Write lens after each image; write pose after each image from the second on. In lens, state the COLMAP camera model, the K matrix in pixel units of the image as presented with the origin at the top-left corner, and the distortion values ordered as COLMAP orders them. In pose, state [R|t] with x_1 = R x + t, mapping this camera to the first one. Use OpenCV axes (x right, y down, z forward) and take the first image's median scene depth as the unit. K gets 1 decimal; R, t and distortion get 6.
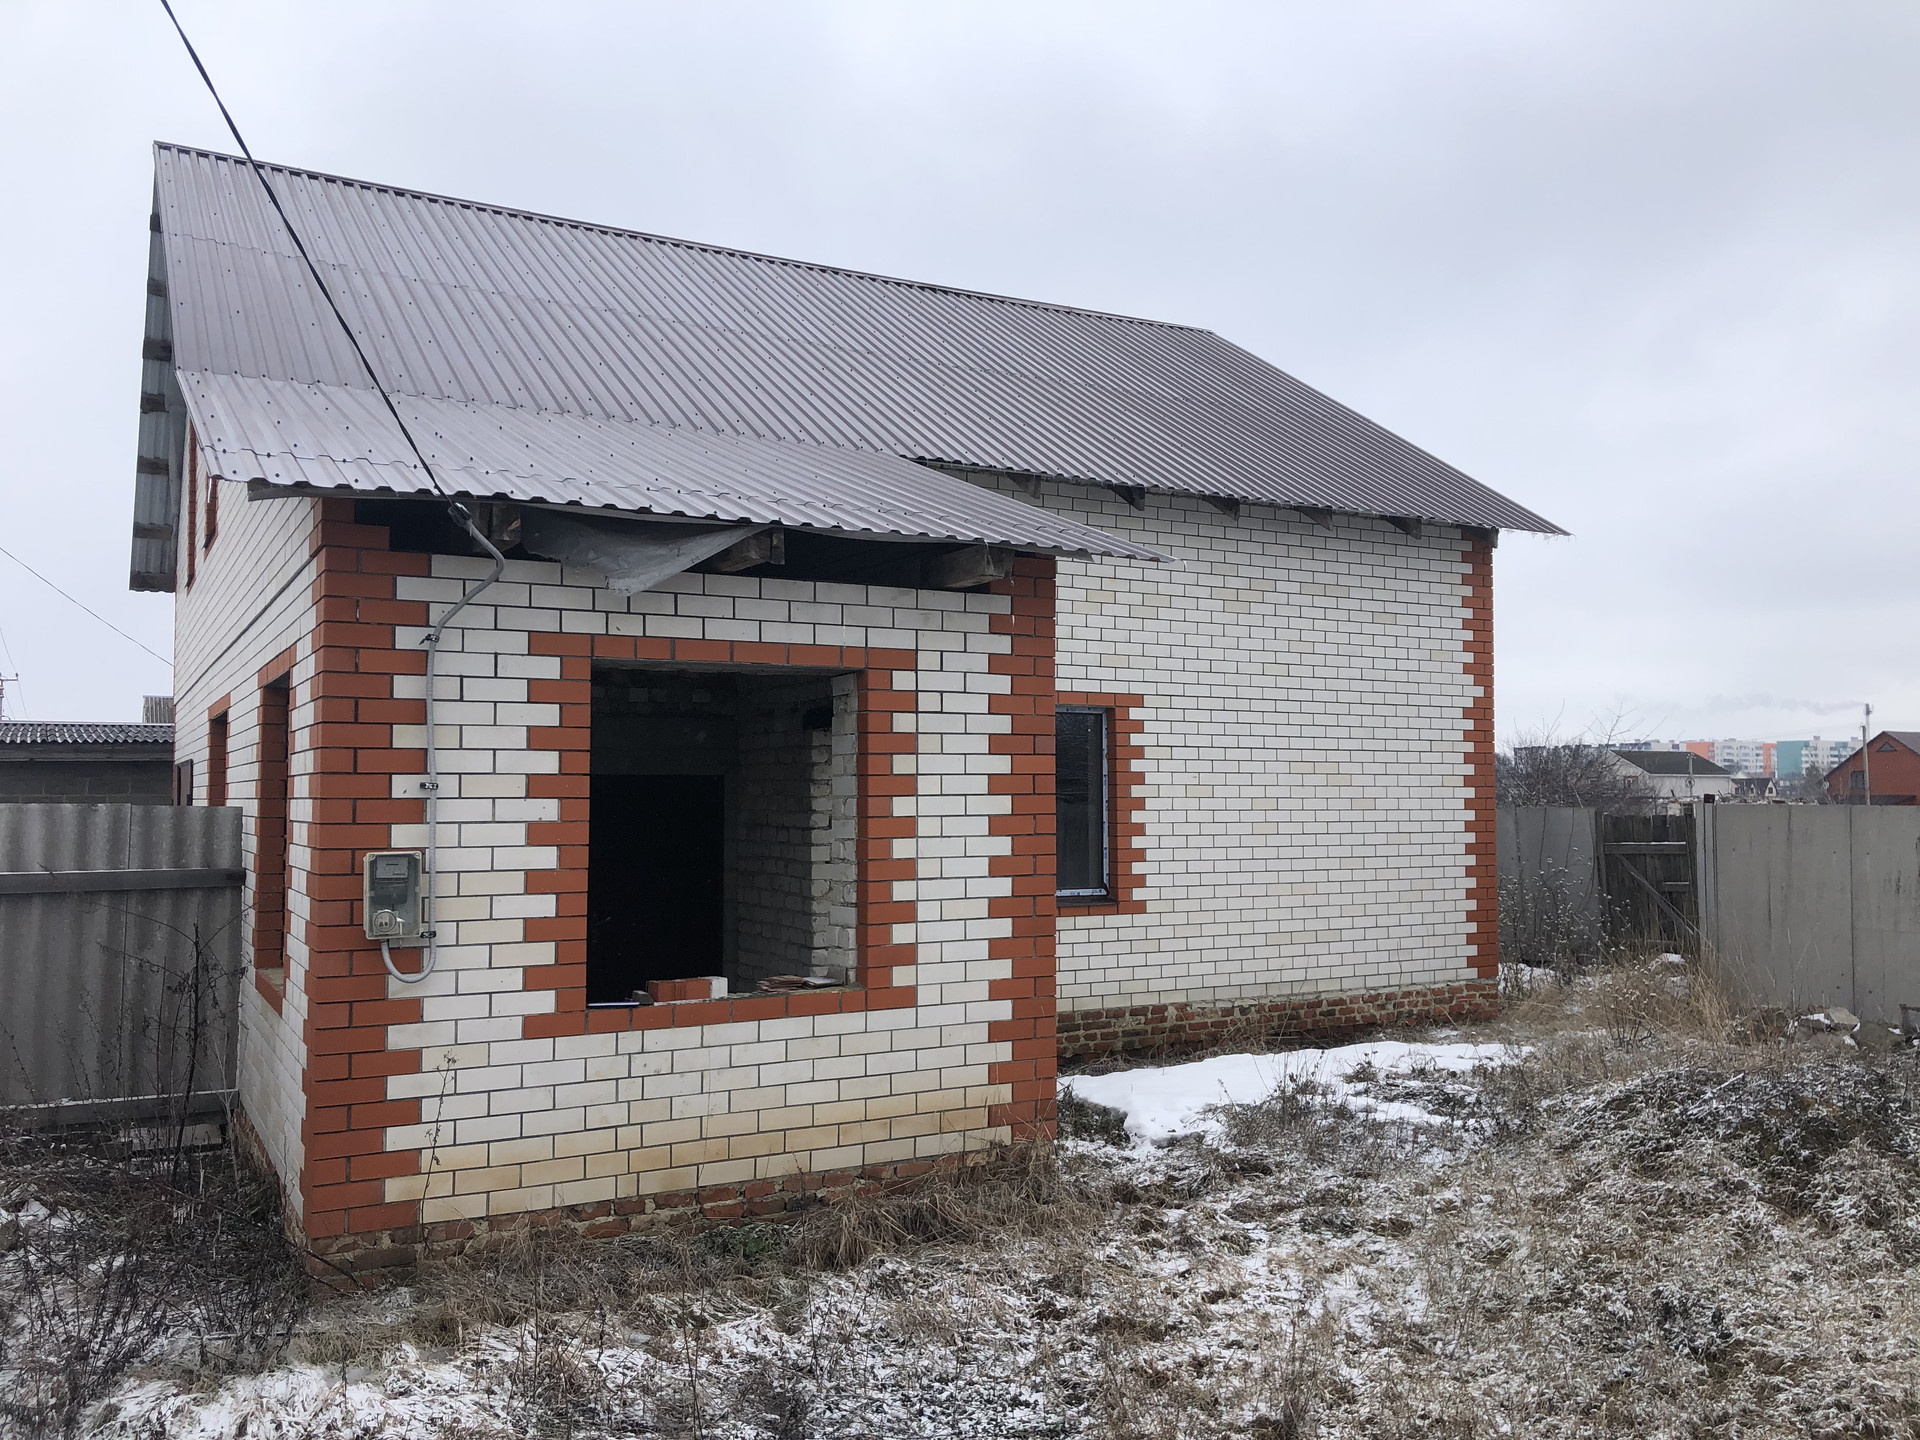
lens RADIAL K [[1504.6, 0, 974.5], [0, 1504.6, 717.5], [0, 0, 1]] dist [0.014306, -0.049307]
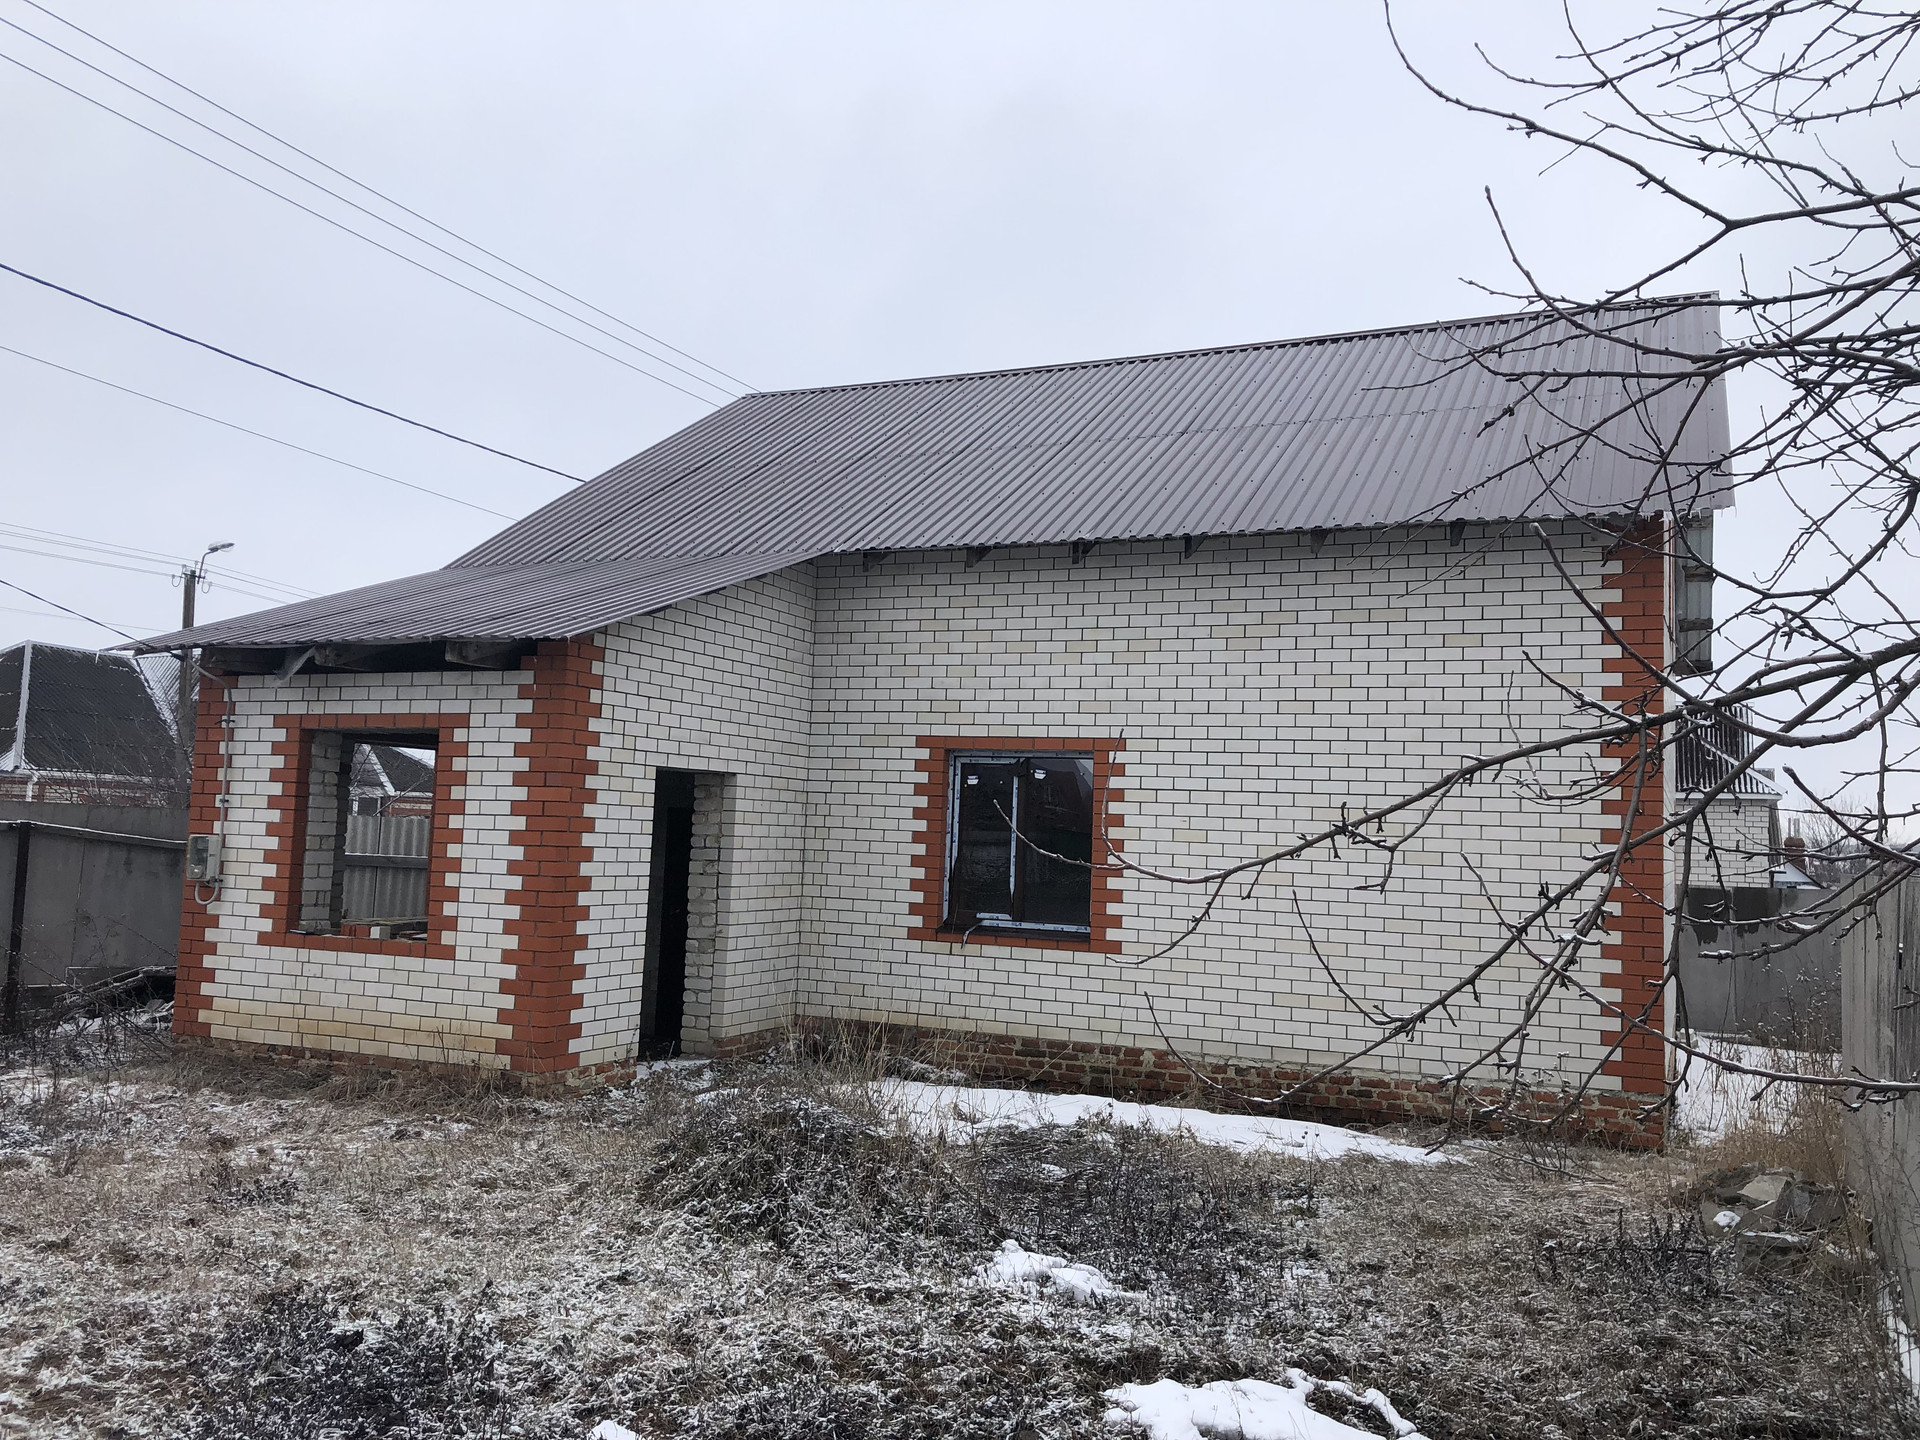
lens RADIAL K [[1504.6, 0, 1032.8], [0, 1504.6, 730.7], [0, 0, 1]] dist [0.014306, -0.049307]
pose [[0.620159, -0.035286, -0.783682, 1.096759], [0.005726, 0.999165, -0.040457, 0.025498], [0.784455, 0.020602, 0.619843, 0.403913]]
